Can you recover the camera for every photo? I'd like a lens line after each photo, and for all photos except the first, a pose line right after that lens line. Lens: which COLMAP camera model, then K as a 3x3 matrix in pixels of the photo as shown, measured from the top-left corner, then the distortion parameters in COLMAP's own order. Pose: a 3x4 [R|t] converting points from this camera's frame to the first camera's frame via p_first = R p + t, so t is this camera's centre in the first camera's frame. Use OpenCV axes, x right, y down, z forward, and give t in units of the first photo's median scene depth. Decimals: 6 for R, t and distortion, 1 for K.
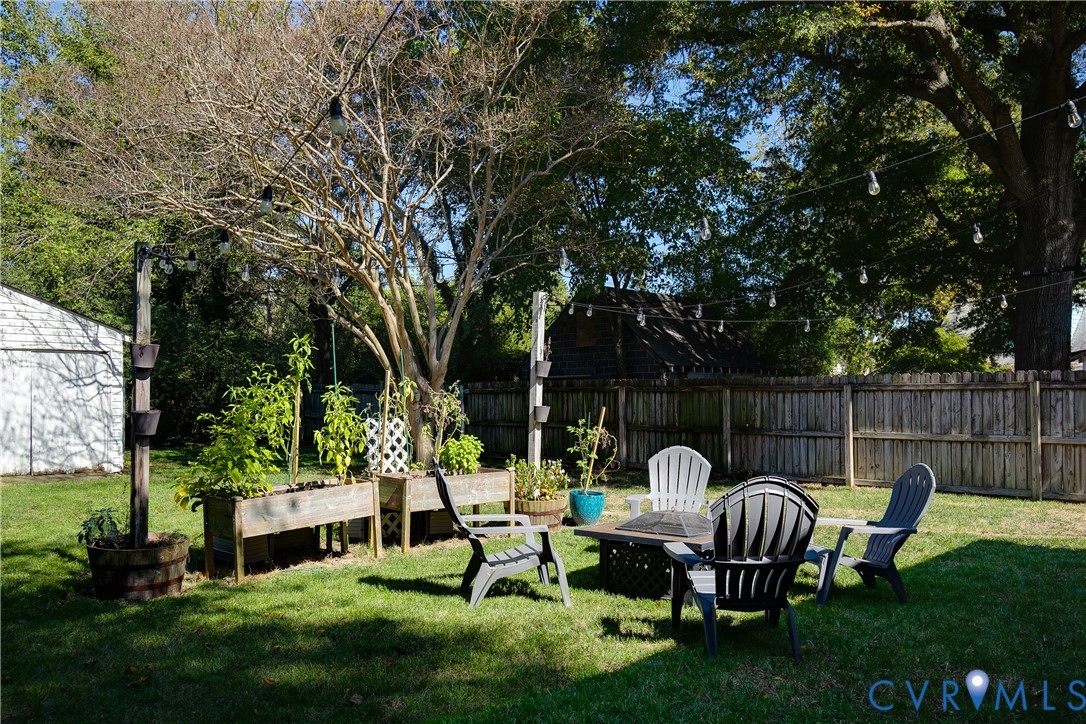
lens RADIAL K [[923.6, 0, 543.4], [0, 923.6, 366.7], [0, 0, 1]] dist [0.009749, 0.000082]
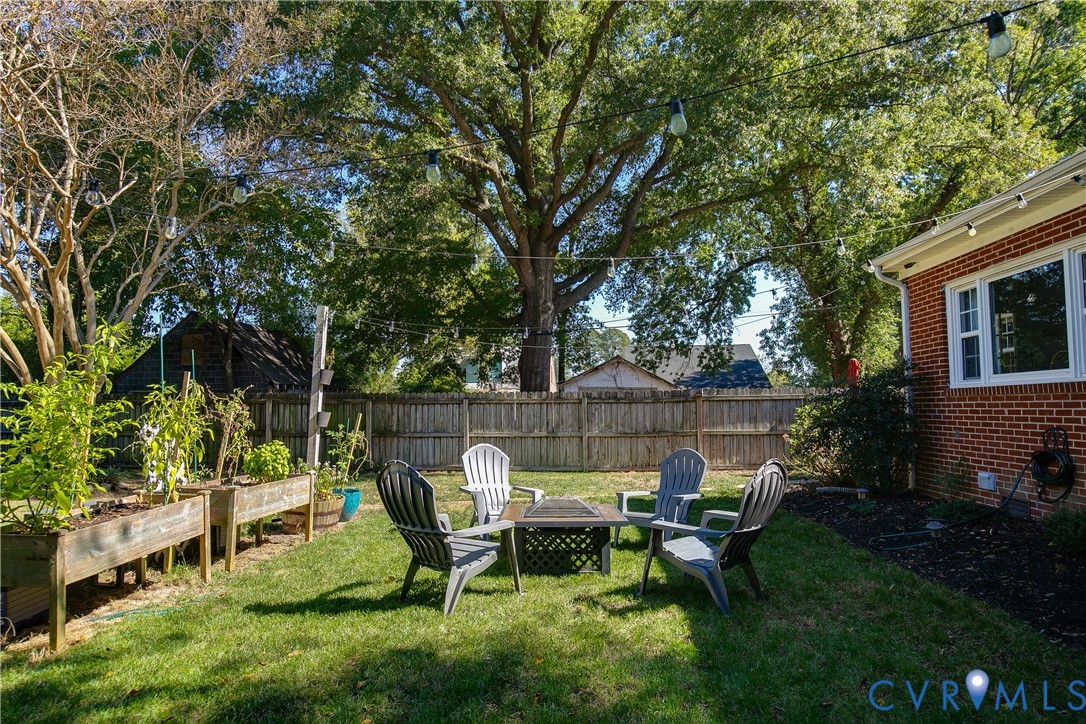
lens RADIAL K [[622.0, 0, 543.2], [0, 622.0, 358.0], [0, 0, 1]] dist [0.006032, -0.000583]
pose [[0.751830, 0.058316, 0.656773, -0.217591], [-0.020919, 0.997689, -0.064640, 0.016200], [-0.659025, 0.034860, 0.751313, 0.213560]]
